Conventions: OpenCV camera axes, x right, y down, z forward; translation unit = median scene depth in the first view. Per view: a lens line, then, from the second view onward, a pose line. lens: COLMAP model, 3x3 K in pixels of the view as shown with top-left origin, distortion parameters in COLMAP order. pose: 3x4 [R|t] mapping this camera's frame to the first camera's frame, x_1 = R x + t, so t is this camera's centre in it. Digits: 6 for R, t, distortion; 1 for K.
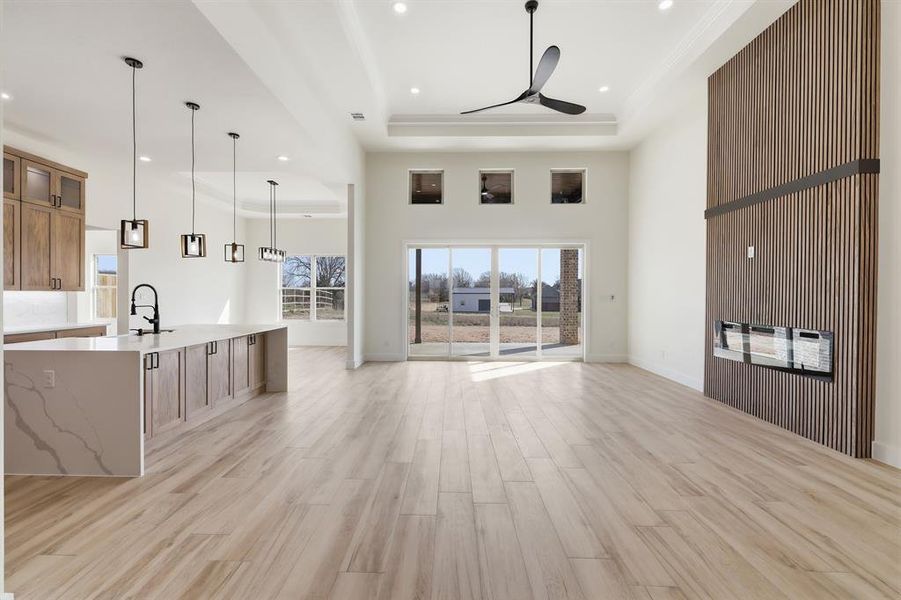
lens RADIAL K [[370.0, 0, 450.5], [0, 370.0, 300.0], [0, 0, 1]] dist [0.000622, 0.000071]
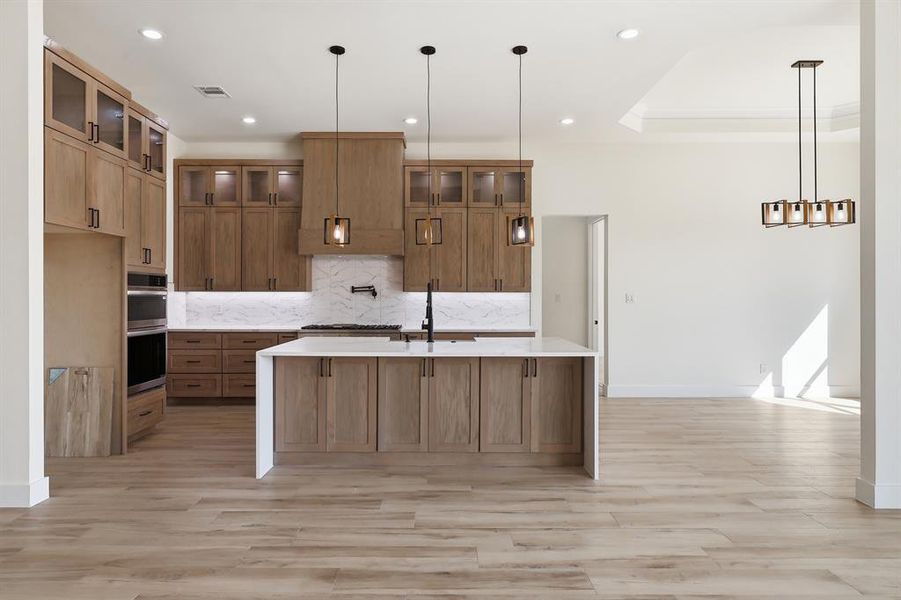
lens RADIAL K [[546.1, 0, 450.5], [0, 546.1, 300.0], [0, 0, 1]] dist [-0.000040, -0.000144]
pose [[0.019738, 0.005267, -0.999791, 0.436912], [-0.015924, 0.999861, 0.004953, -0.011350], [0.999678, 0.015823, 0.019819, 1.028712]]
